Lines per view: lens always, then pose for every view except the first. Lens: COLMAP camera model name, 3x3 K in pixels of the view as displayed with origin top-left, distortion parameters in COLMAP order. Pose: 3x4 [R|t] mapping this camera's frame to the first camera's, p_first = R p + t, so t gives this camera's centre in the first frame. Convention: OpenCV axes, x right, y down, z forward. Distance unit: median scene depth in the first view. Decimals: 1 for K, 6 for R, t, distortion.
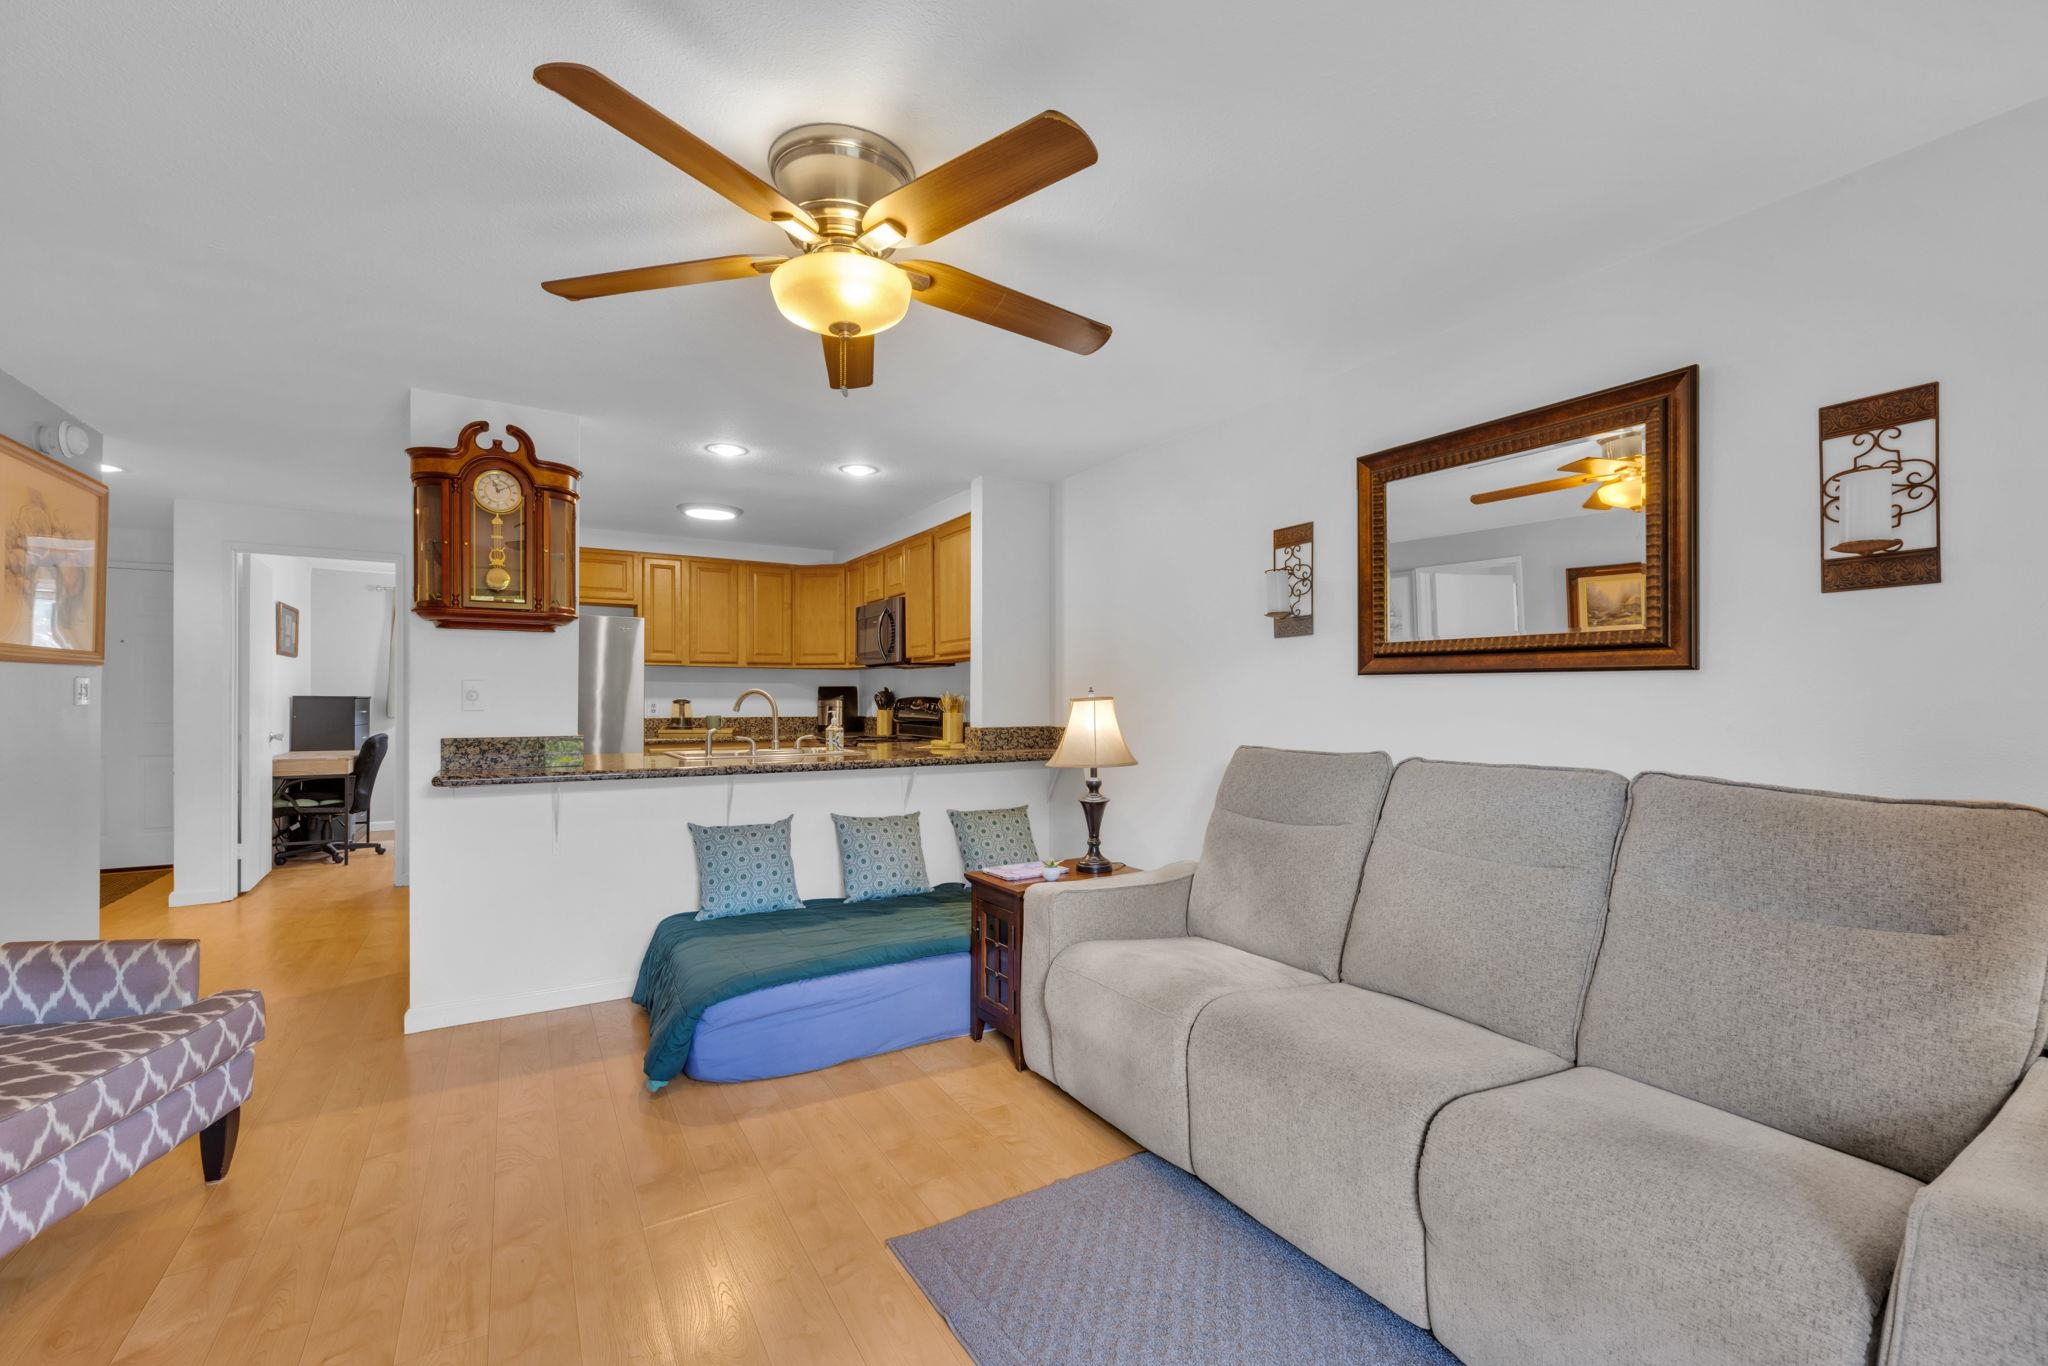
lens RADIAL K [[836.3, 0, 1010.9], [0, 836.3, 697.1], [0, 0, 1]] dist [-0.001625, -0.000600]
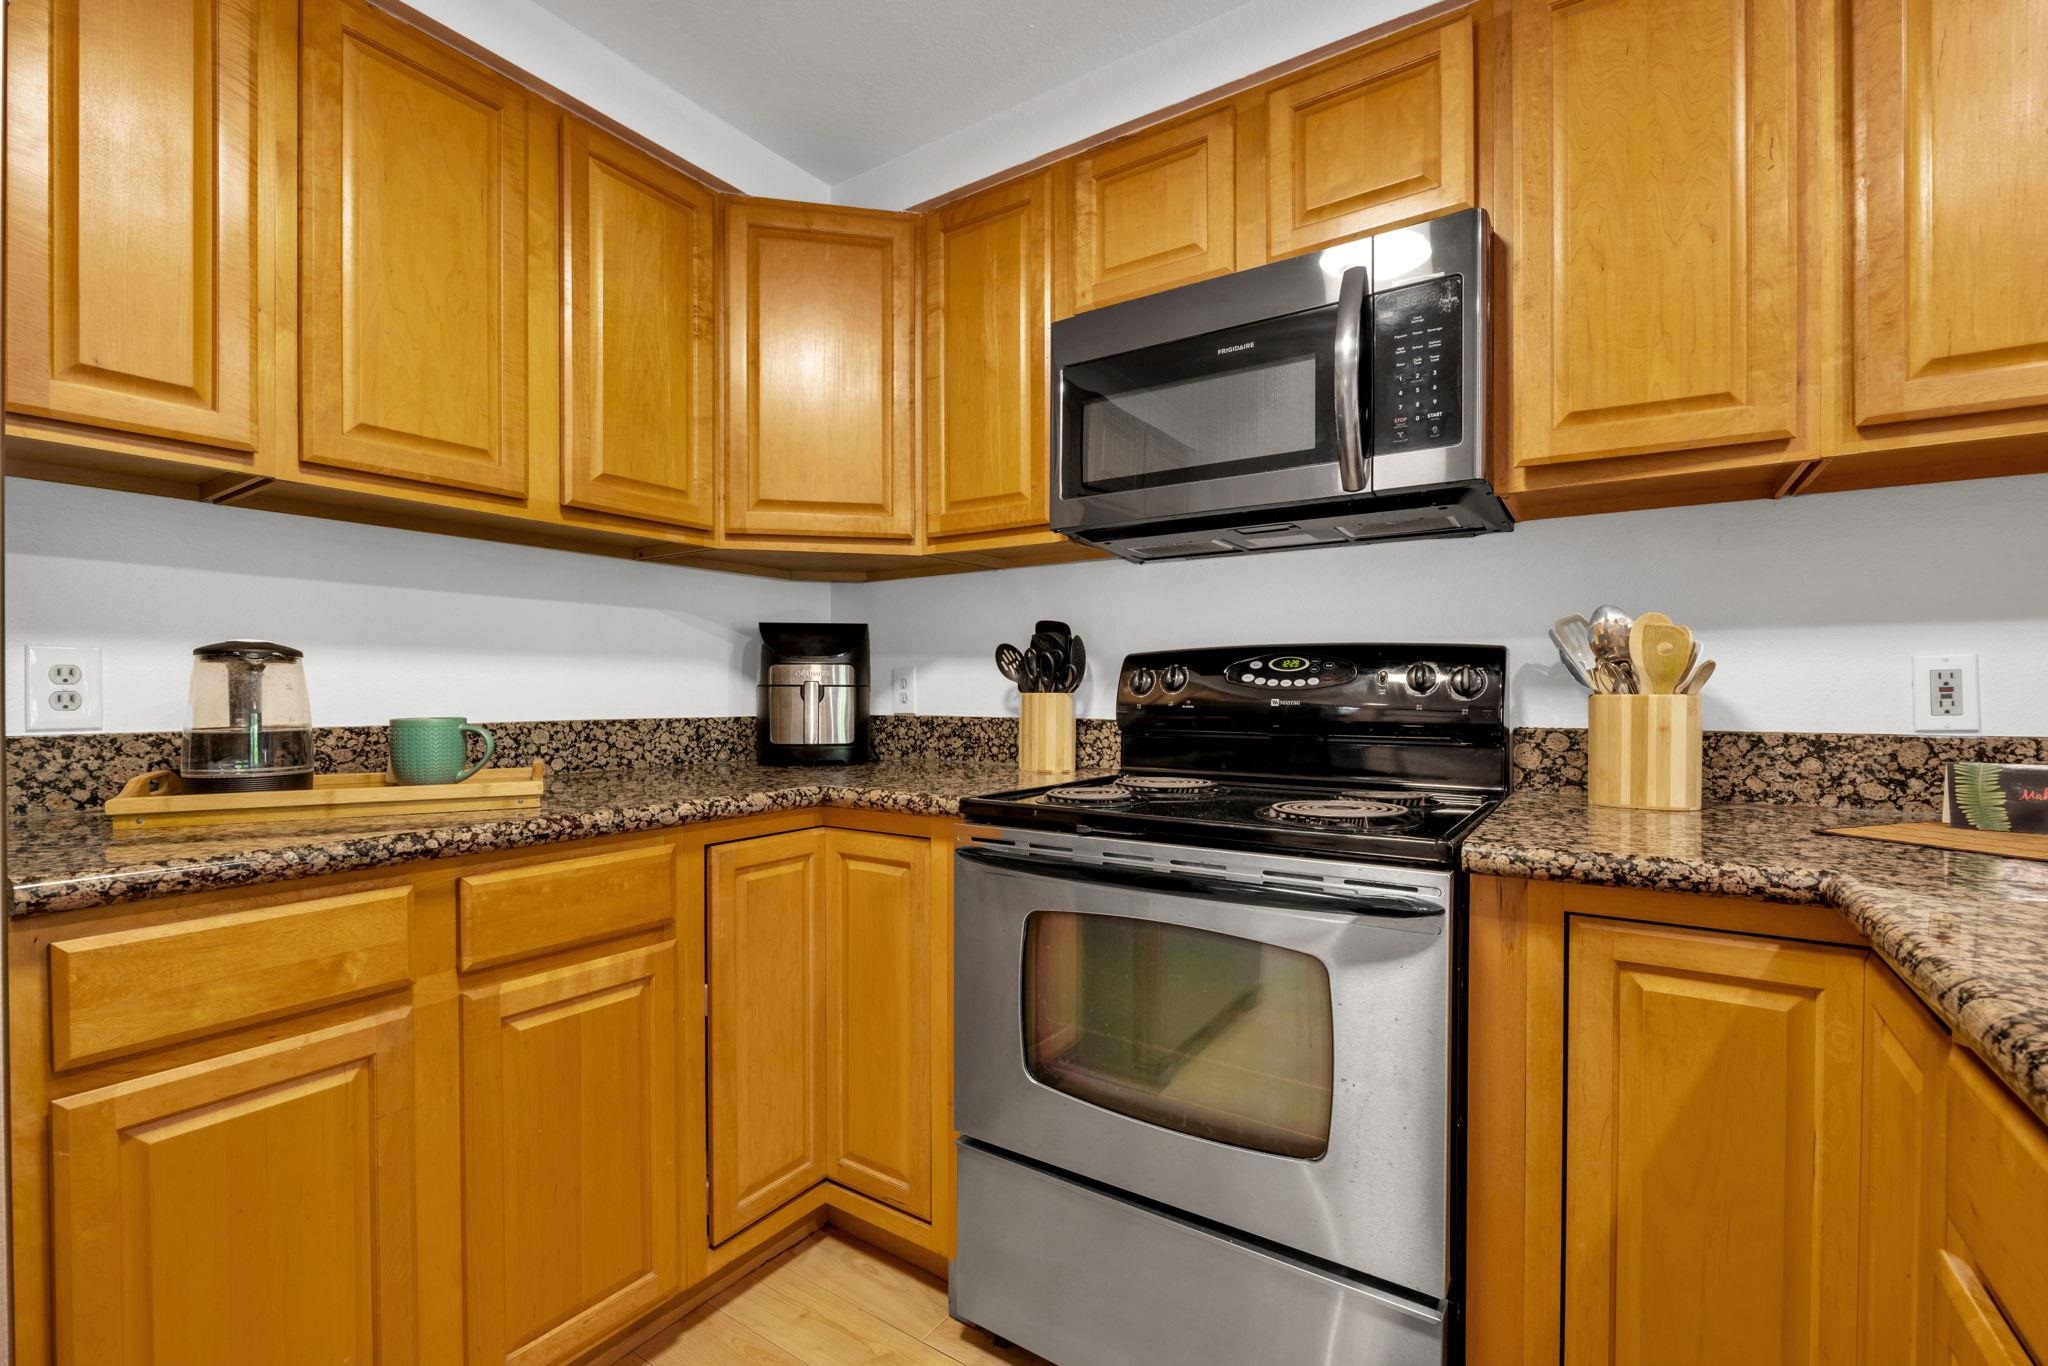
lens RADIAL K [[887.7, 0, 1027.8], [0, 887.7, 698.0], [0, 0, 1]] dist [-0.014588, 0.001192]
pose [[0.901440, -0.006168, 0.432860, -0.646102], [0.001585, 0.999939, 0.010946, 0.029786], [-0.432901, -0.009181, 0.901395, 1.485217]]
